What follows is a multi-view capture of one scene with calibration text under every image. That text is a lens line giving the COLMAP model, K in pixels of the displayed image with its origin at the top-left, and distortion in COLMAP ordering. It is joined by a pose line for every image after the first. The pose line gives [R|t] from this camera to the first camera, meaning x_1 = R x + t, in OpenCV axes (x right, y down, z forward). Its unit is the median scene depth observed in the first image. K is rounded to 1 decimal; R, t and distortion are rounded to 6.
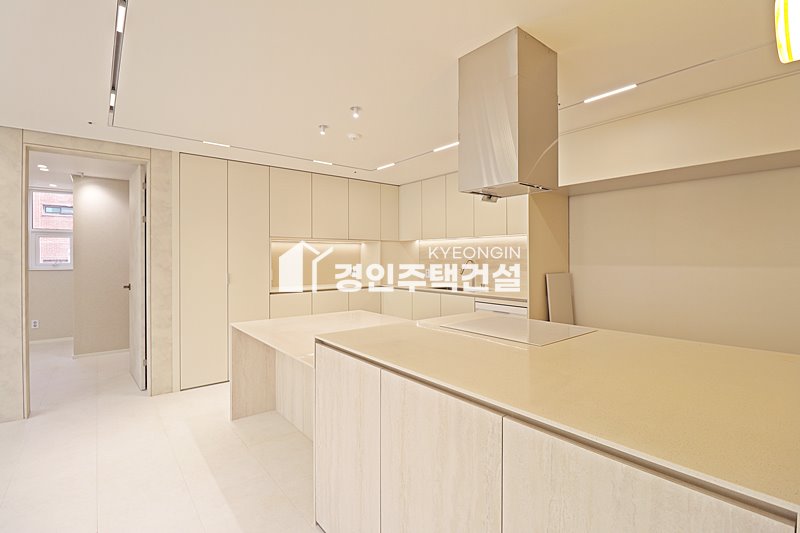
lens RADIAL K [[372.4, 0, 385.7], [0, 372.4, 256.3], [0, 0, 1]] dist [-0.006331, -0.008352]
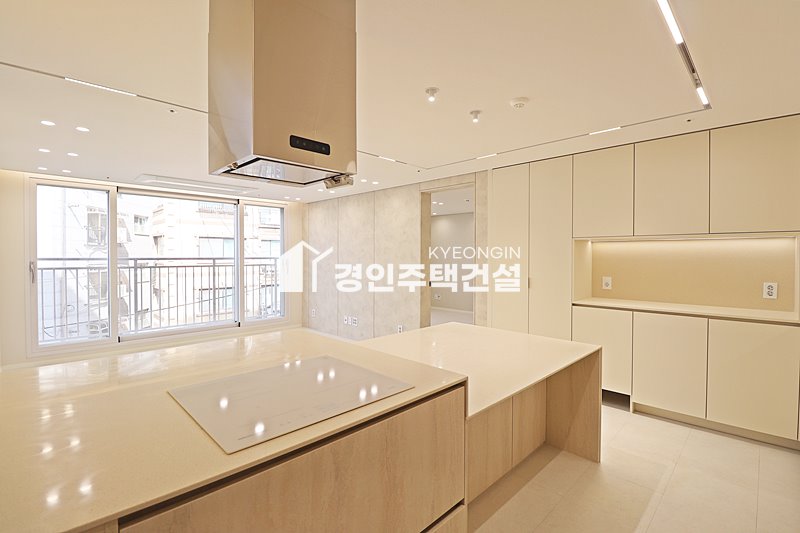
lens RADIAL K [[372.4, 0, 406.7], [0, 372.4, 258.8], [0, 0, 1]] dist [-0.006331, -0.008352]
pose [[0.133793, 0.011397, -0.990944, 0.554463], [-0.000498, 0.999935, 0.011433, -0.016632], [0.991009, -0.001037, 0.133790, 0.594477]]
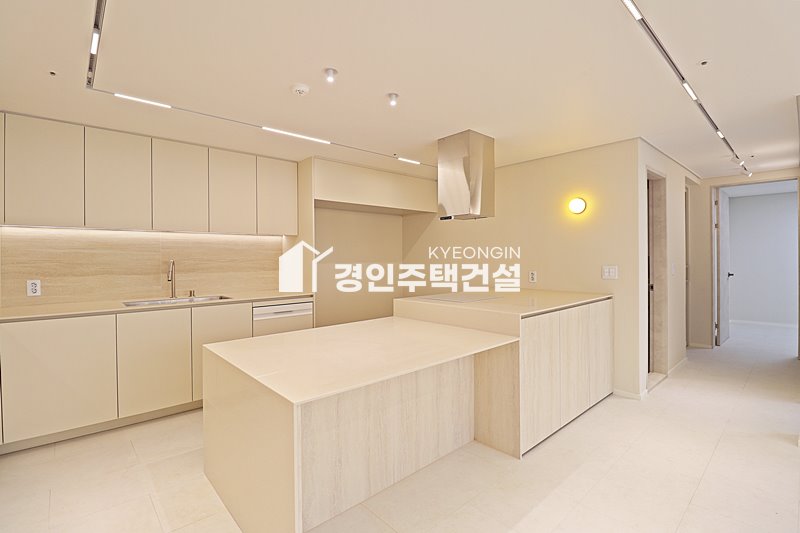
lens RADIAL K [[372.4, 0, 403.9], [0, 372.4, 259.3], [0, 0, 1]] dist [-0.006331, -0.008352]
pose [[-0.067718, -0.002310, 0.997702, -0.720468], [0.004913, 0.999984, 0.002648, 0.006930], [-0.997692, 0.005082, -0.067706, 0.740134]]
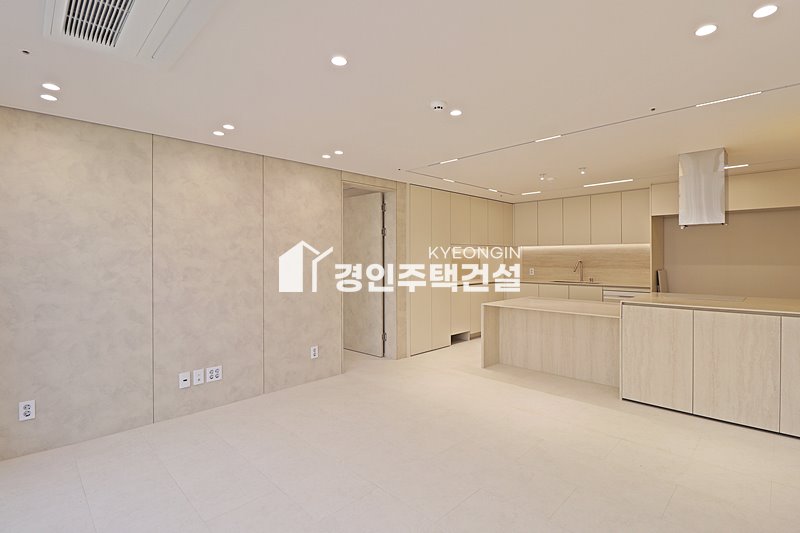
lens RADIAL K [[372.4, 0, 401.3], [0, 372.4, 258.6], [0, 0, 1]] dist [-0.006331, -0.008352]
pose [[0.993677, -0.000717, 0.112273, -0.753579], [0.000310, 0.999993, 0.003639, -0.006759], [-0.112274, -0.003582, 0.993671, -0.380380]]
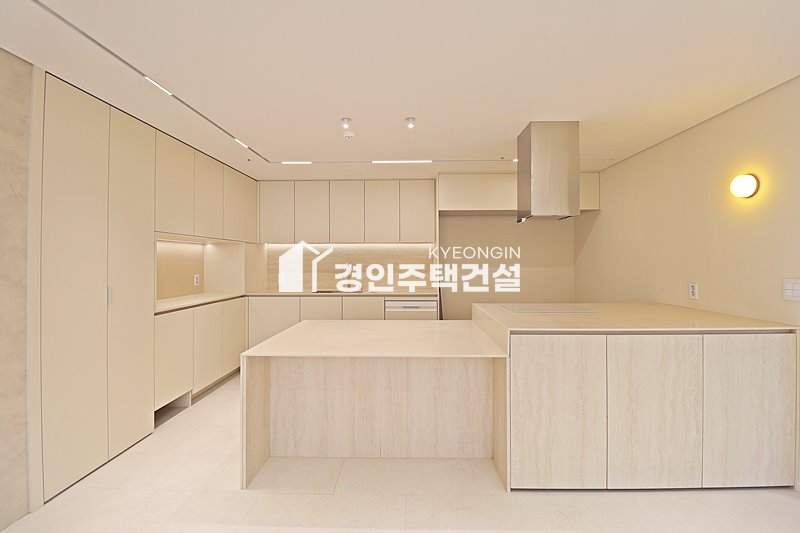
lens RADIAL K [[372.4, 0, 401.0], [0, 372.4, 256.7], [0, 0, 1]] dist [-0.006331, -0.008352]
pose [[0.639187, 0.009858, 0.768988, -0.640831], [-0.002141, 0.999937, -0.011039, 0.000690], [-0.769048, 0.005410, 0.639168, 0.253189]]
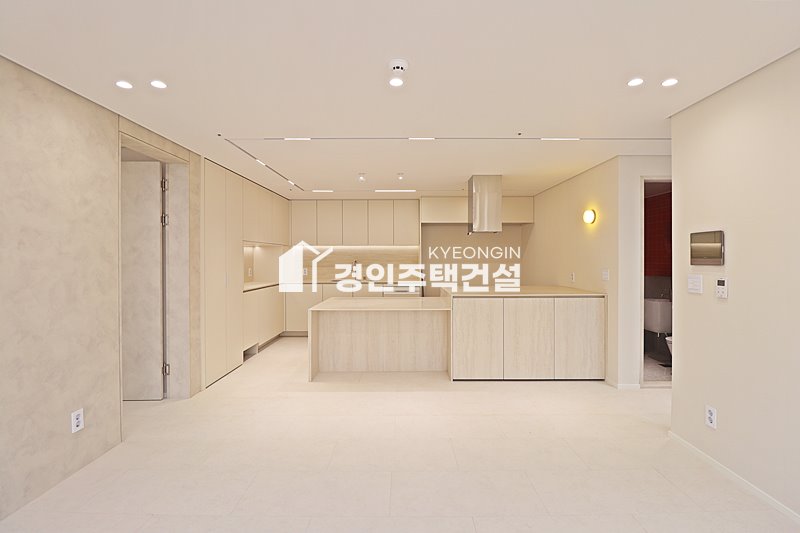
lens RADIAL K [[372.4, 0, 397.2], [0, 372.4, 259.8], [0, 0, 1]] dist [-0.006331, -0.008352]
pose [[0.632207, -0.002922, 0.774794, -1.029938], [-0.002209, 0.999982, 0.005574, -0.002892], [-0.774796, -0.005235, 0.632189, -0.066290]]
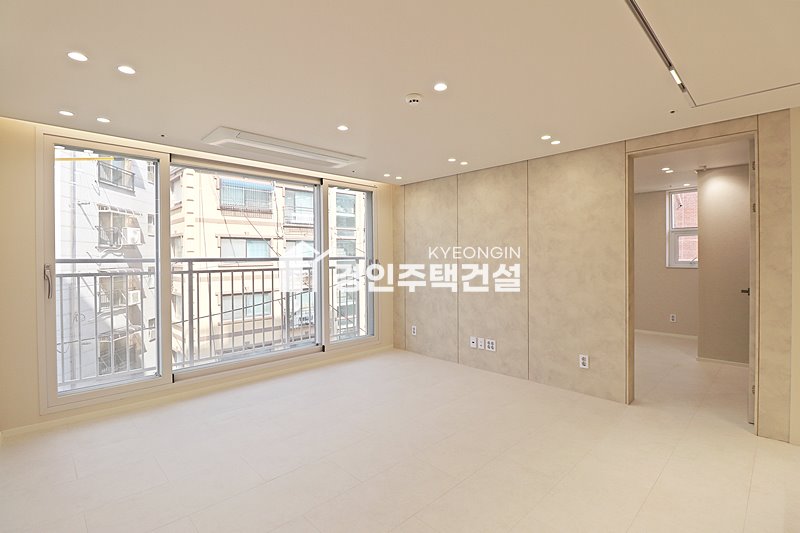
lens RADIAL K [[372.4, 0, 402.0], [0, 372.4, 257.4], [0, 0, 1]] dist [-0.006331, -0.008352]
pose [[0.121666, 0.002938, -0.992567, 0.032775], [0.008680, 0.999954, 0.004024, -0.004575], [0.992533, -0.009105, 0.121635, 0.164798]]
